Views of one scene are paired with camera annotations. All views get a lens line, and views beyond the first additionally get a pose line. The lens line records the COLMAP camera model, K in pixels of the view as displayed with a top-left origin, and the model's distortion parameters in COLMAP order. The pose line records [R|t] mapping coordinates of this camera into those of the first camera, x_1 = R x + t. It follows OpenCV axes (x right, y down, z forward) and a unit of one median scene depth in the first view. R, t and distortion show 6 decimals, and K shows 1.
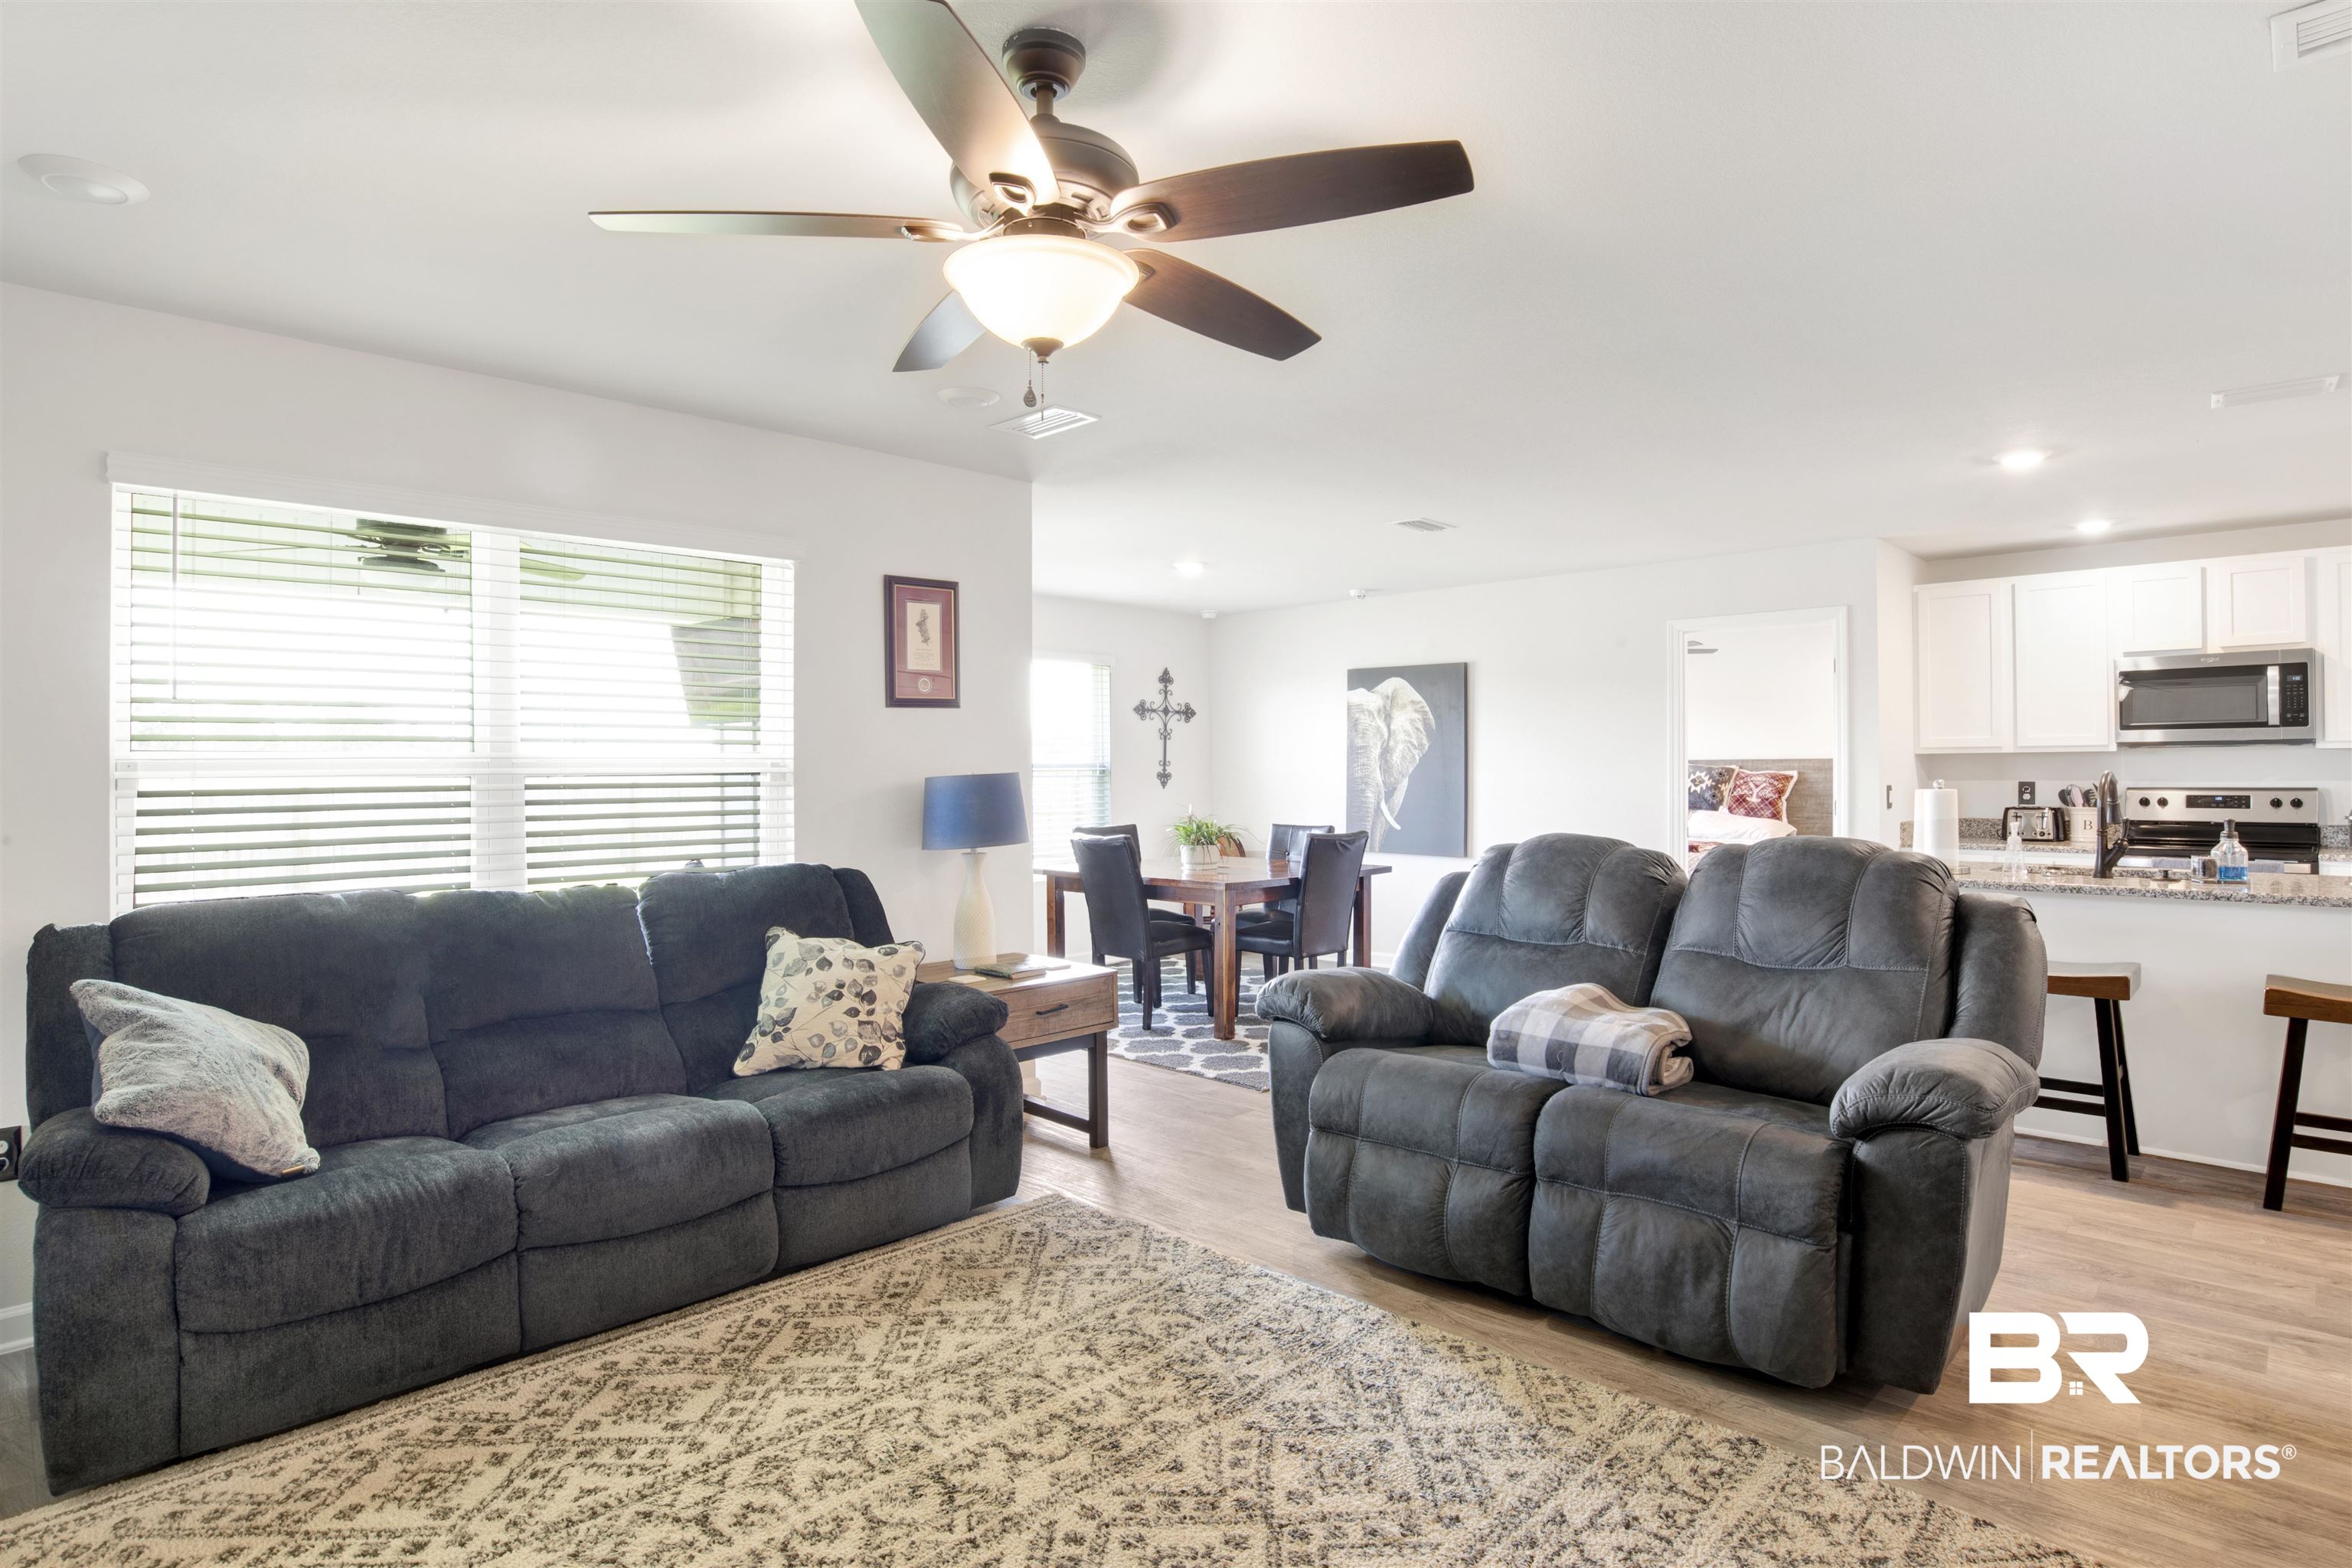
lens RADIAL K [[1222.0, 0, 1198.7], [0, 1222.0, 779.5], [0, 0, 1]] dist [-0.072169, 0.024964]
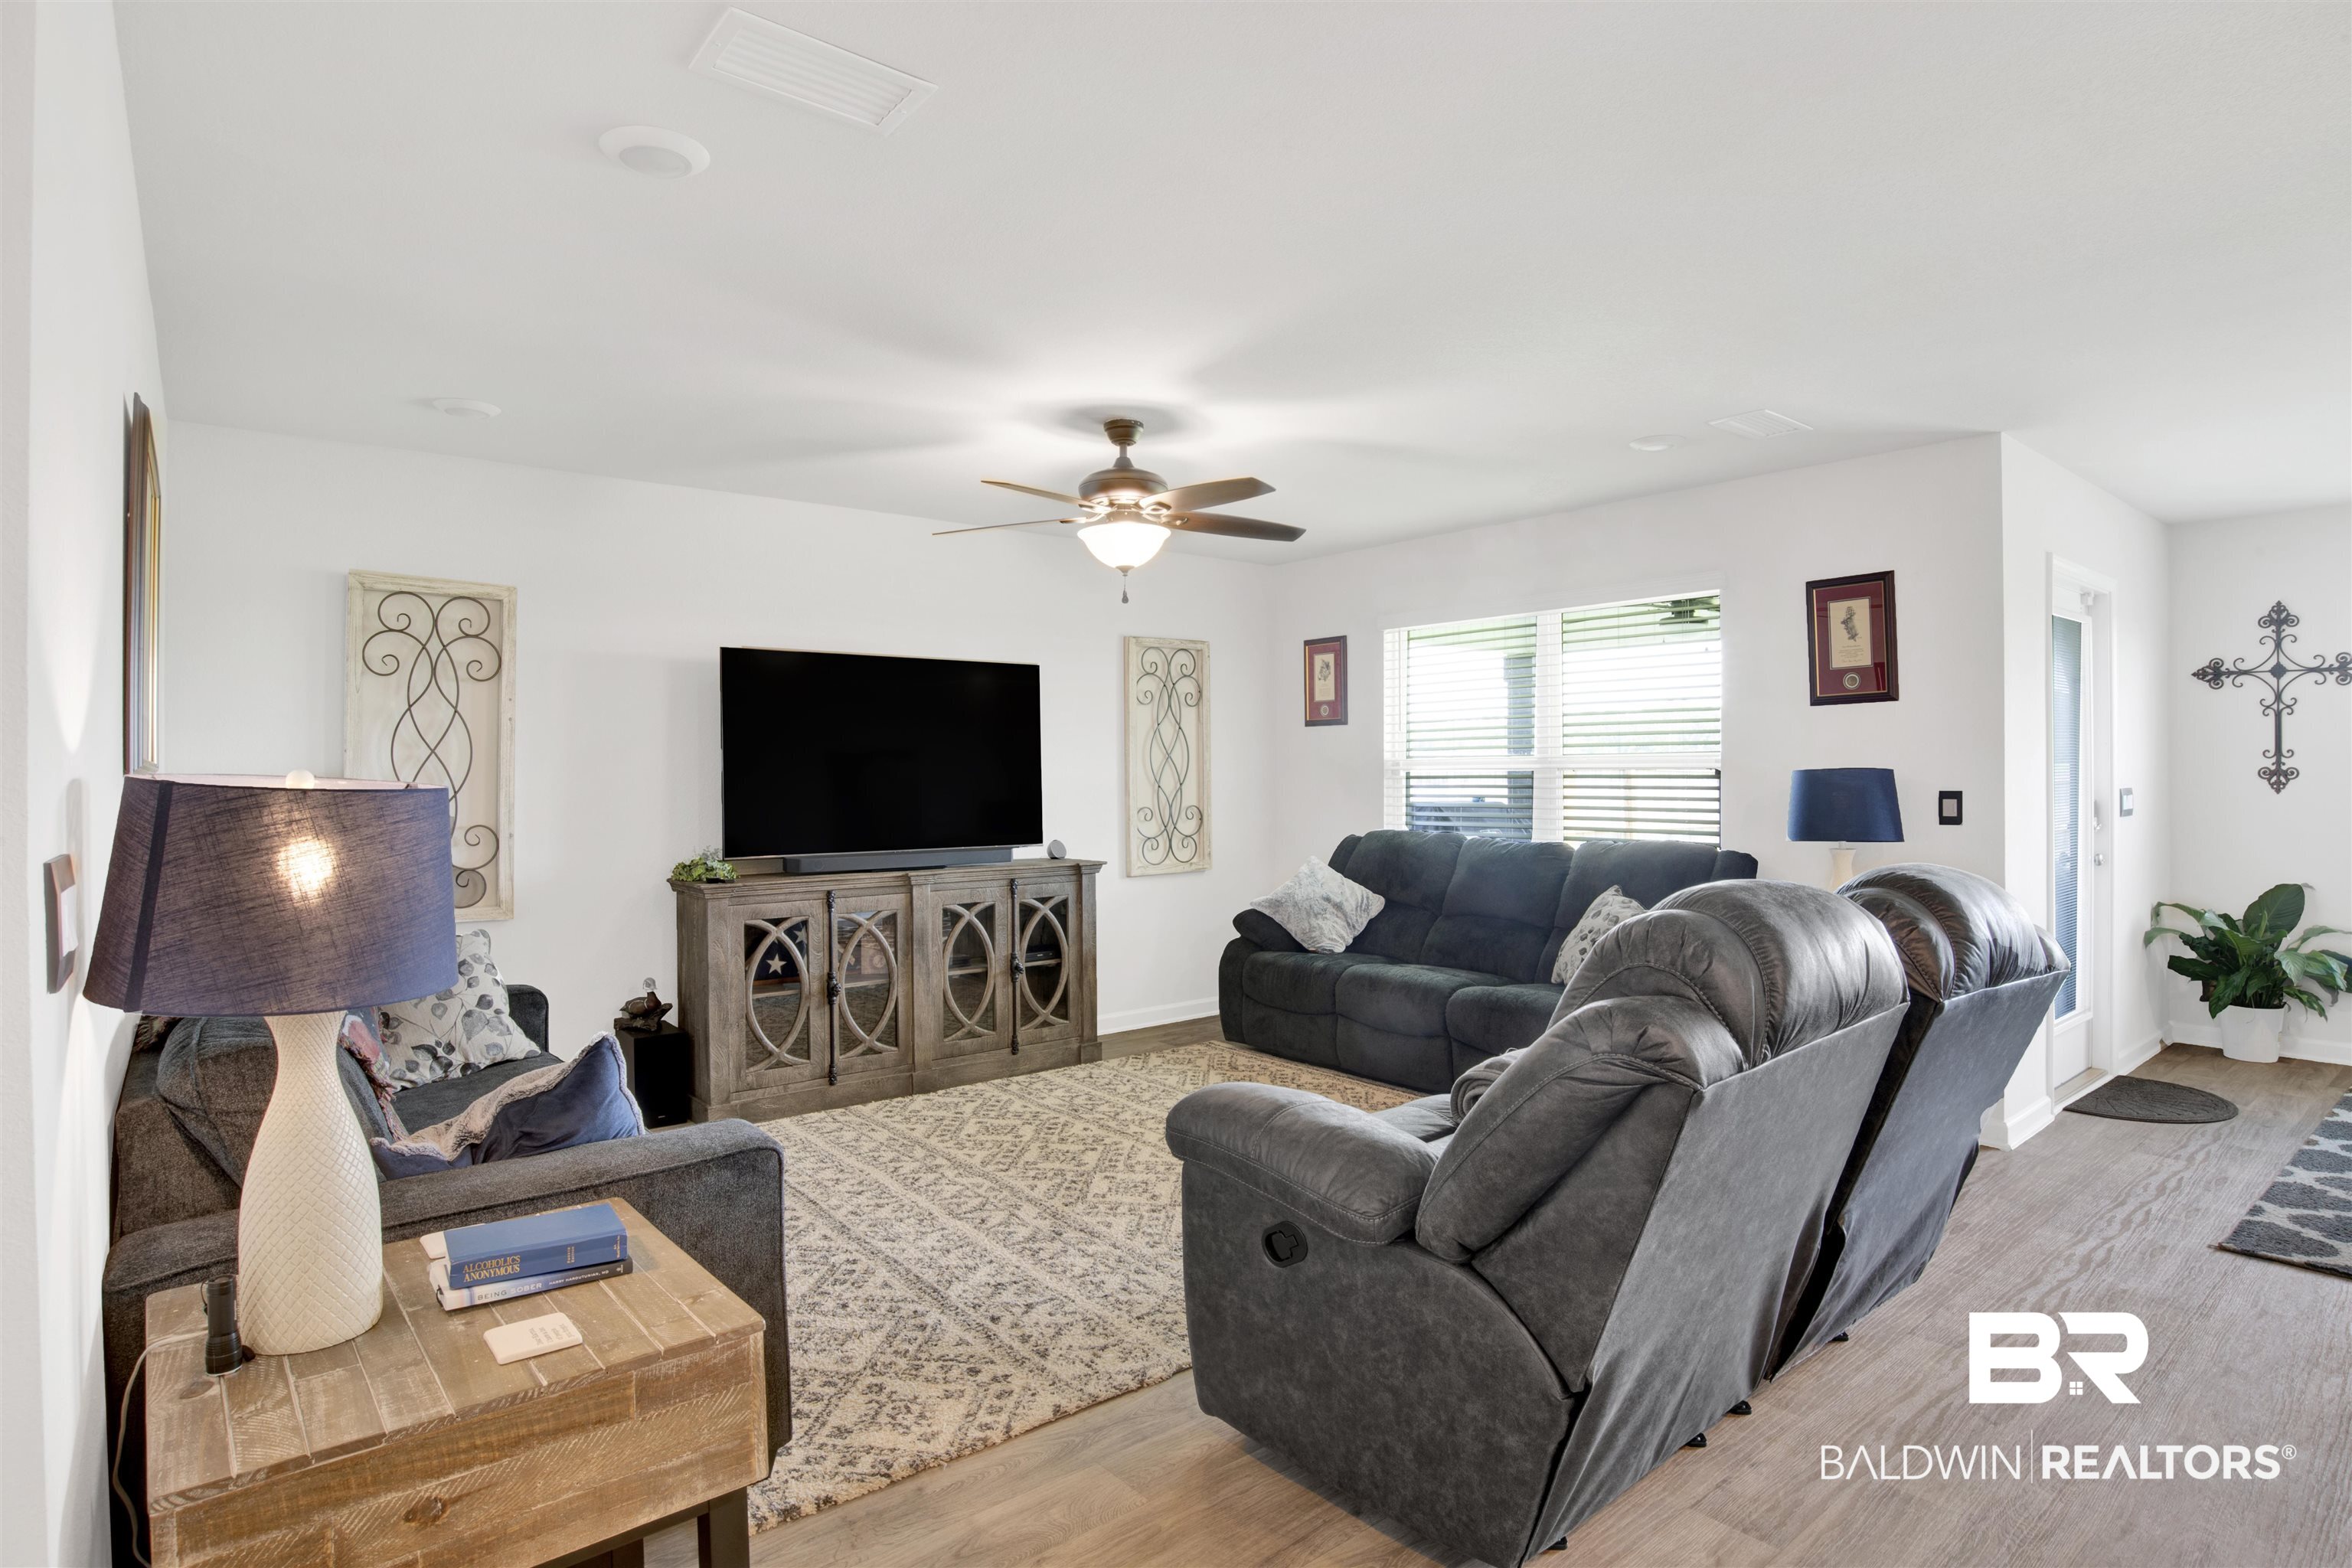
lens RADIAL K [[1238.7, 0, 1195.6], [0, 1238.7, 767.6], [0, 0, 1]] dist [-0.075019, 0.027540]
pose [[-0.112138, 0.003858, -0.993685, 0.628825], [-0.003547, 0.999985, 0.004282, -0.006032], [0.993686, 0.004005, -0.112123, 0.427742]]
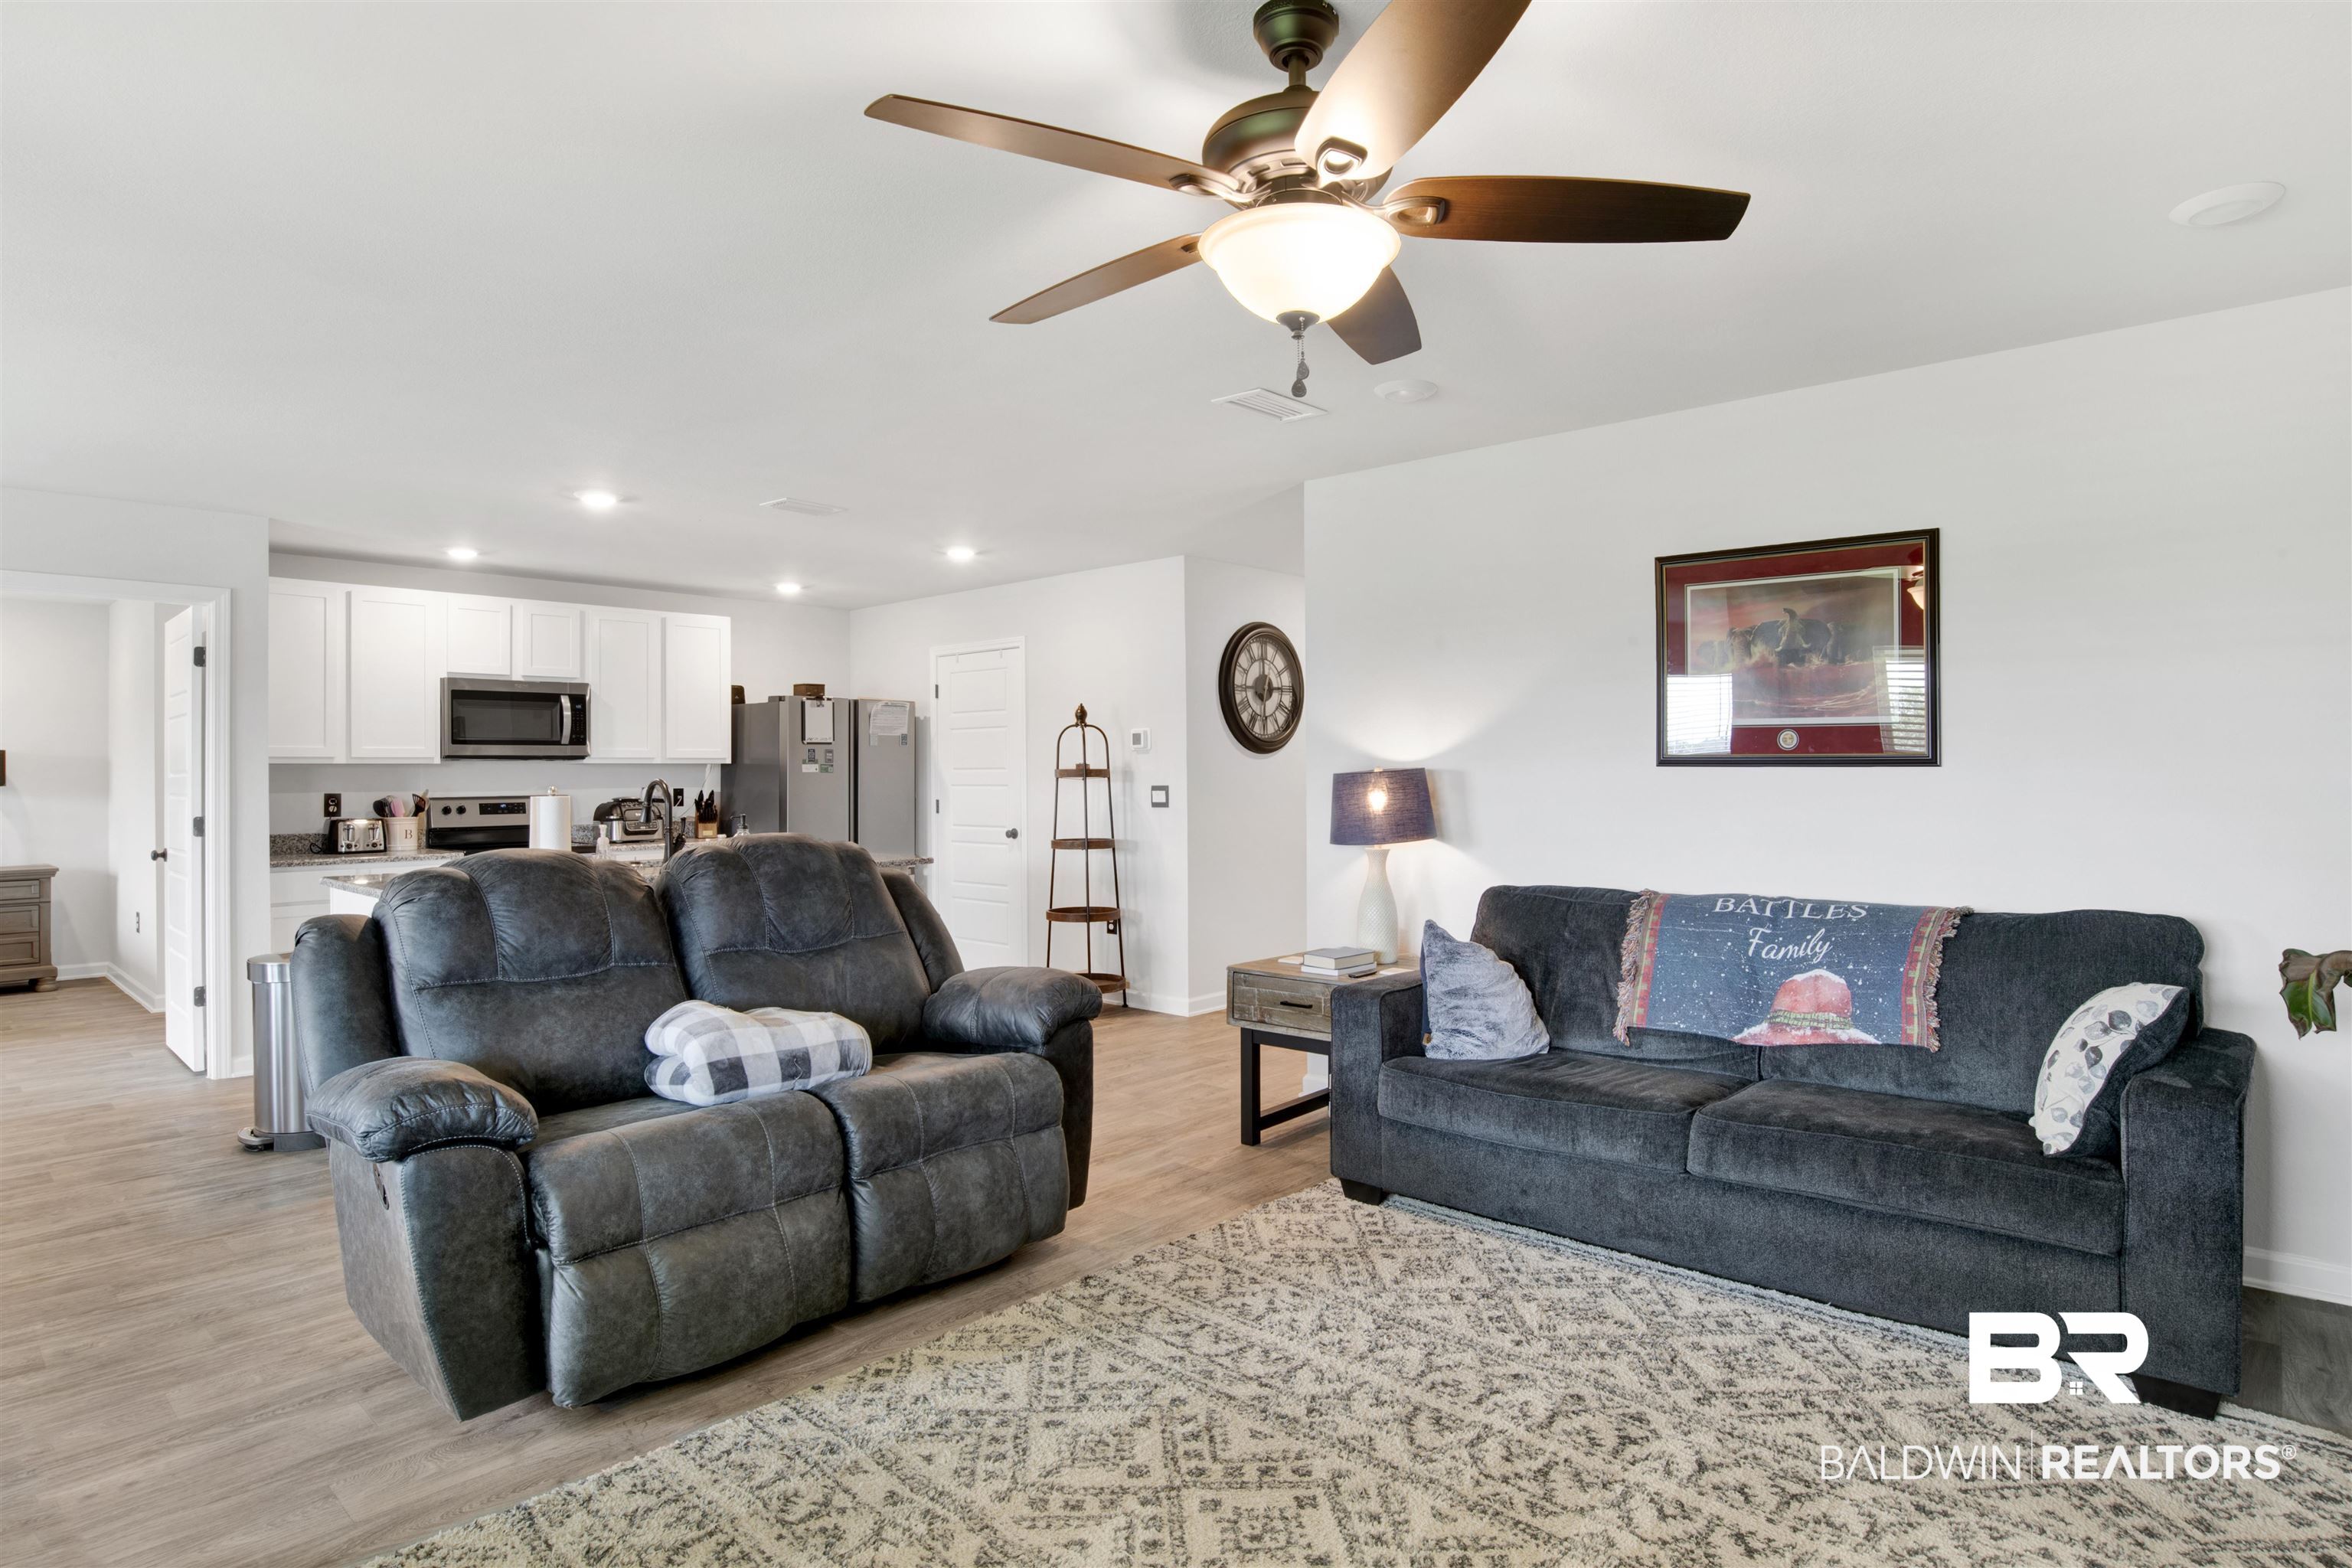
lens RADIAL K [[1255.2, 0, 1194.9], [0, 1255.2, 768.8], [0, 0, 1]] dist [-0.065854, 0.022750]
pose [[-0.034830, 0.011721, 0.999325, -0.351859], [0.015549, 0.999817, -0.011185, 0.003951], [-0.999272, 0.015149, -0.035006, 0.351486]]
